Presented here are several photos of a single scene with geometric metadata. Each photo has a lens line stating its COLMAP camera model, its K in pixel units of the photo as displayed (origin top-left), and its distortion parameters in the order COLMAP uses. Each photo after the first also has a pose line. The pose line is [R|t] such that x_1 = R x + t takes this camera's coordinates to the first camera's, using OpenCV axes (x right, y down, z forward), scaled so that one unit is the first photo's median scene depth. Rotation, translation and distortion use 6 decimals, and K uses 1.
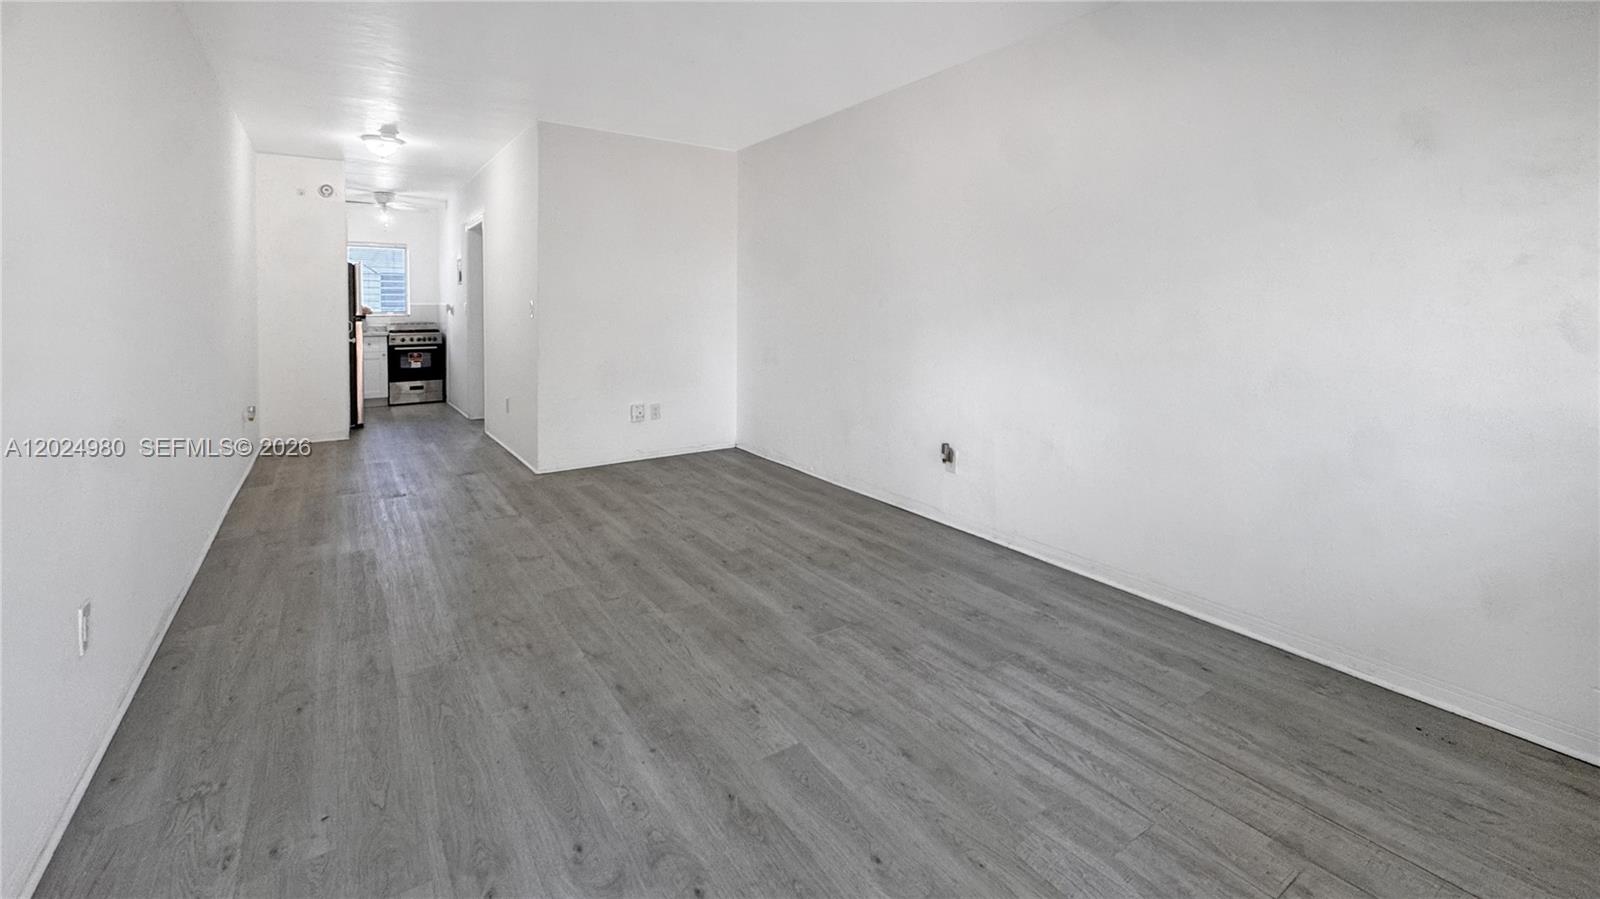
lens RADIAL K [[655.1, 0, 799.4], [0, 655.1, 441.3], [0, 0, 1]] dist [-0.006340, 0.000194]
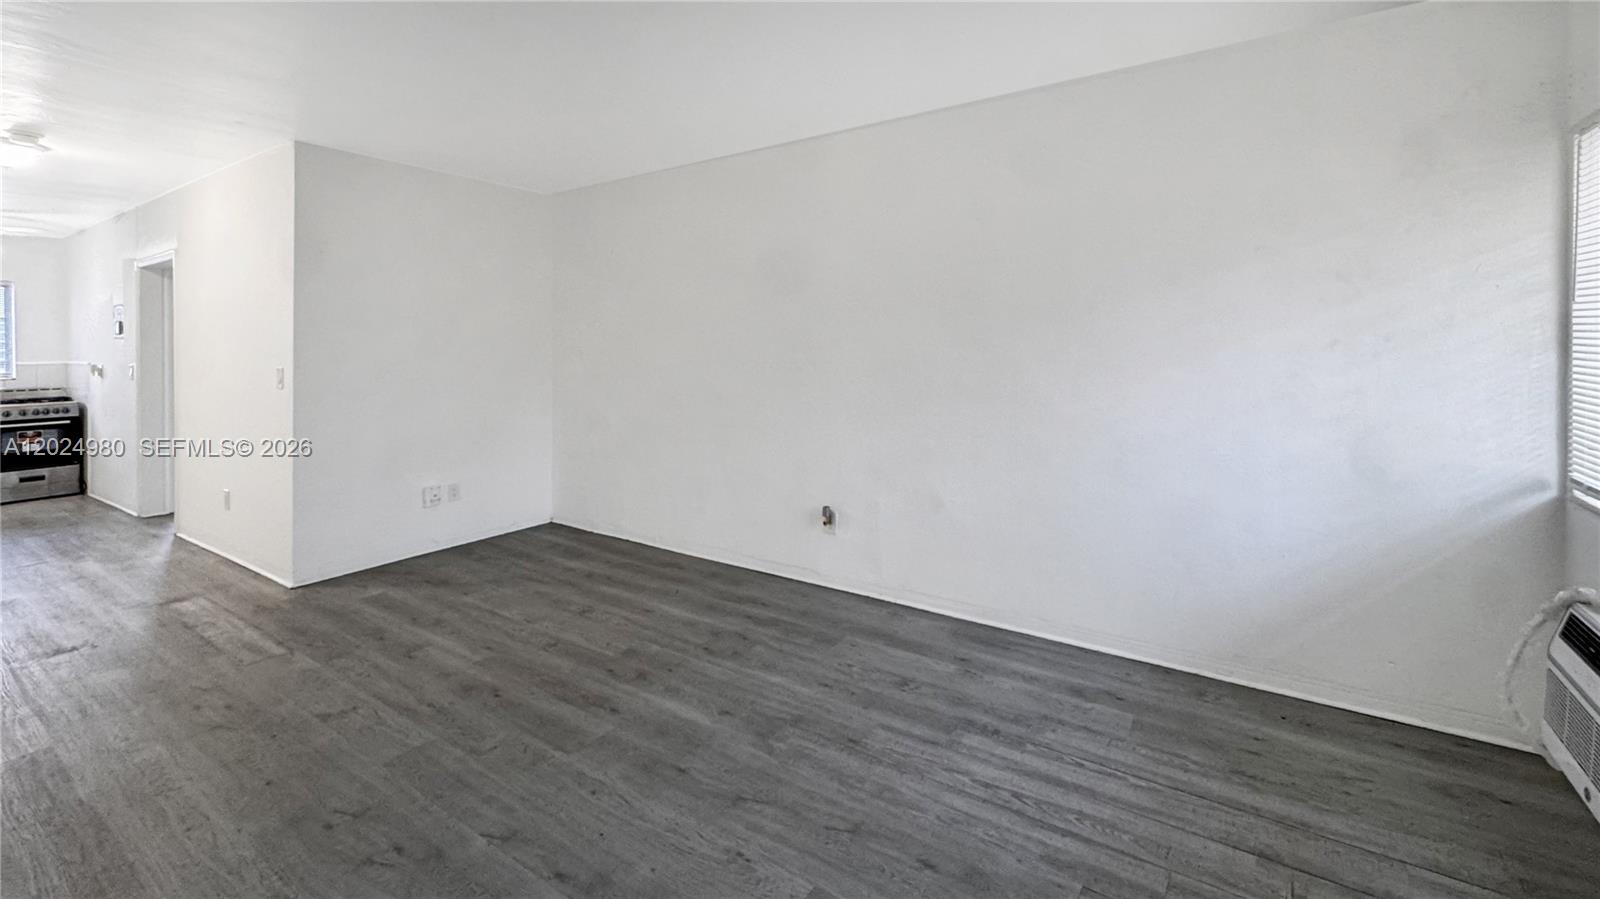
lens RADIAL K [[655.1, 0, 799.3], [0, 655.1, 454.5], [0, 0, 1]] dist [-0.006340, 0.000194]
pose [[0.927902, -0.073897, 0.365426, -0.206459], [0.086414, 0.996097, -0.017993, -0.073661], [-0.362670, 0.048274, 0.930666, 0.109537]]
